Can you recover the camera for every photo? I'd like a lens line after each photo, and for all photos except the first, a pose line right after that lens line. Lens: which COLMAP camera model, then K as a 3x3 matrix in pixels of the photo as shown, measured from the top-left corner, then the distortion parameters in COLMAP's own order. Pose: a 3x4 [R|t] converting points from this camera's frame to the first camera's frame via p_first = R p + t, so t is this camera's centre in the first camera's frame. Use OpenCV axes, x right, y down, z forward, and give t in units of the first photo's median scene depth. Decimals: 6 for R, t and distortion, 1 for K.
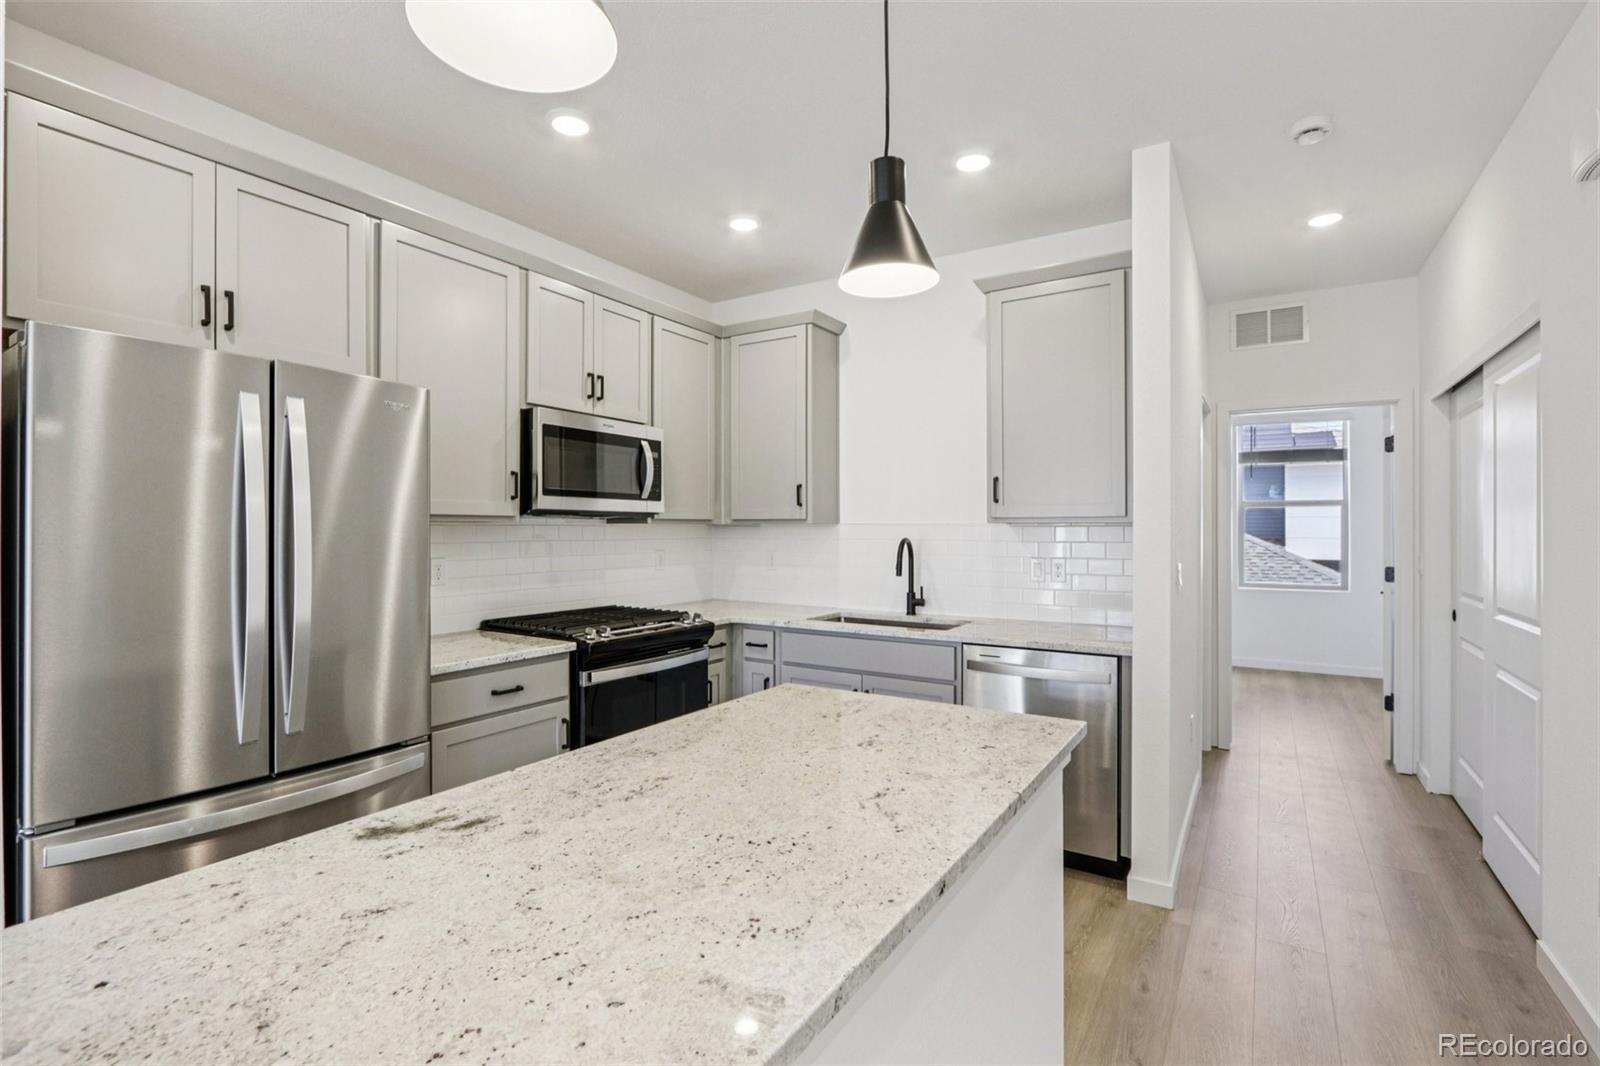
lens RADIAL K [[750.1, 0, 782.7], [0, 750.1, 534.6], [0, 0, 1]] dist [-0.013311, 0.000345]
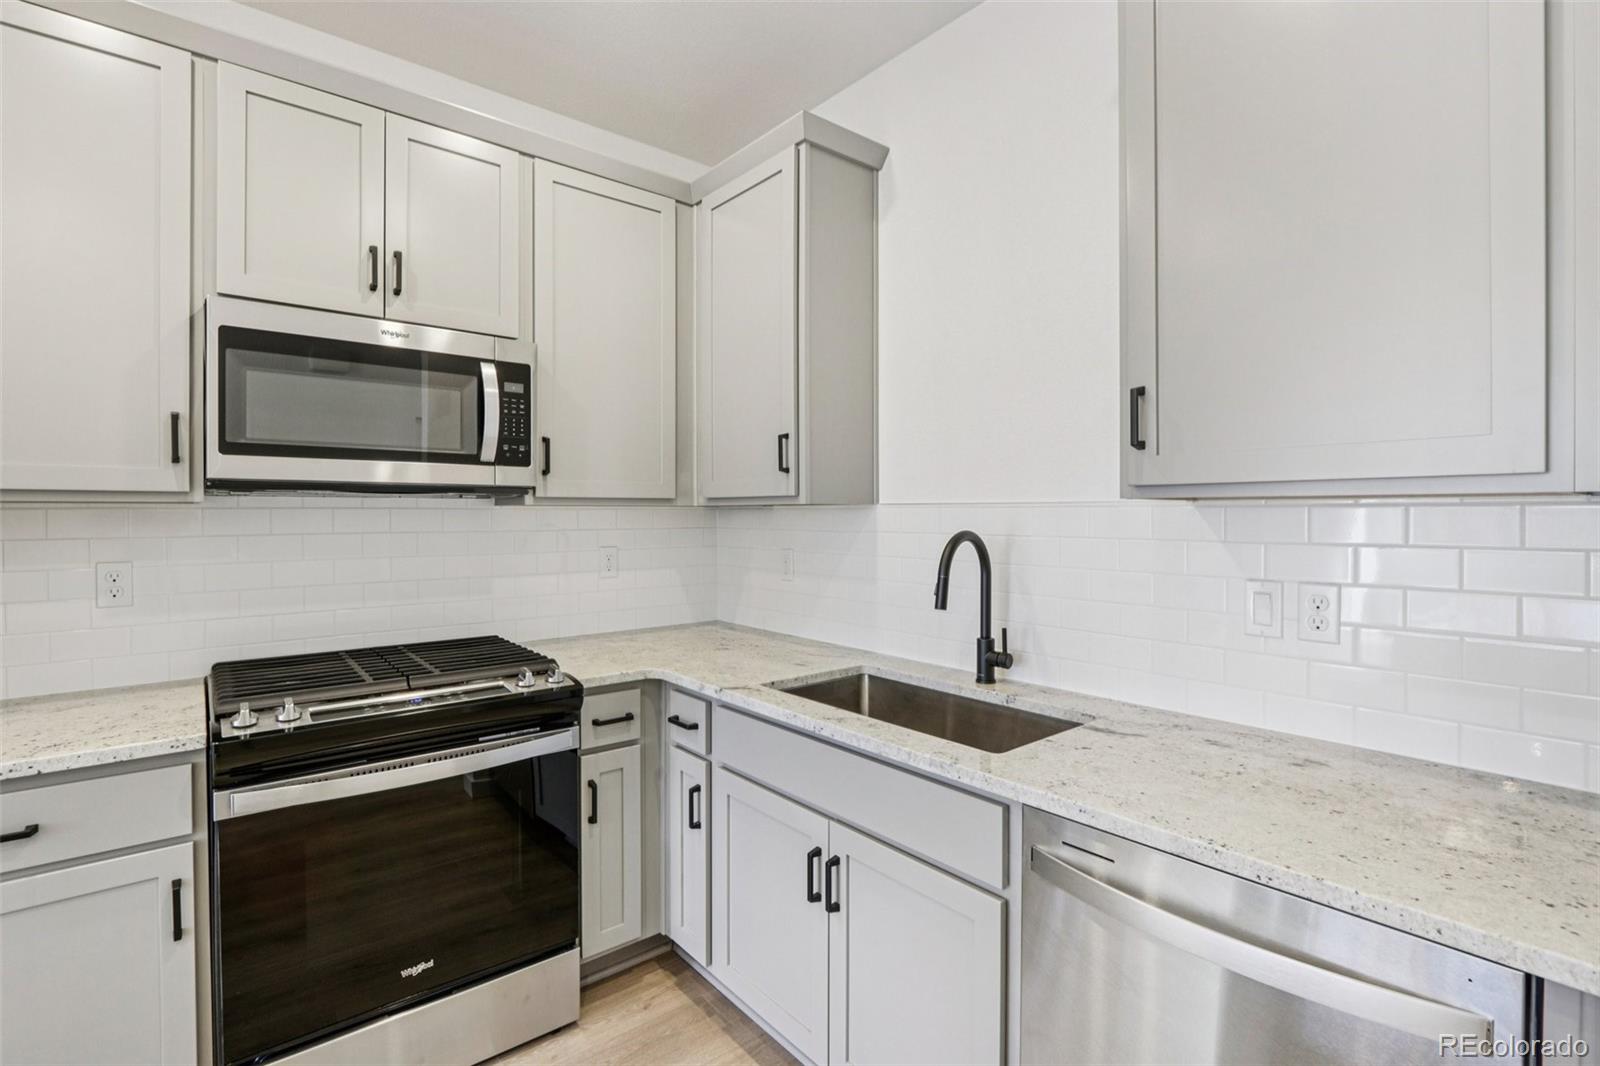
lens RADIAL K [[750.1, 0, 778.6], [0, 750.1, 520.2], [0, 0, 1]] dist [-0.013311, 0.000345]
pose [[0.949733, 0.000909, -0.313060, 0.210521], [-0.000472, 0.999999, 0.001469, -0.003521], [0.313061, -0.001248, 0.949732, 0.510434]]
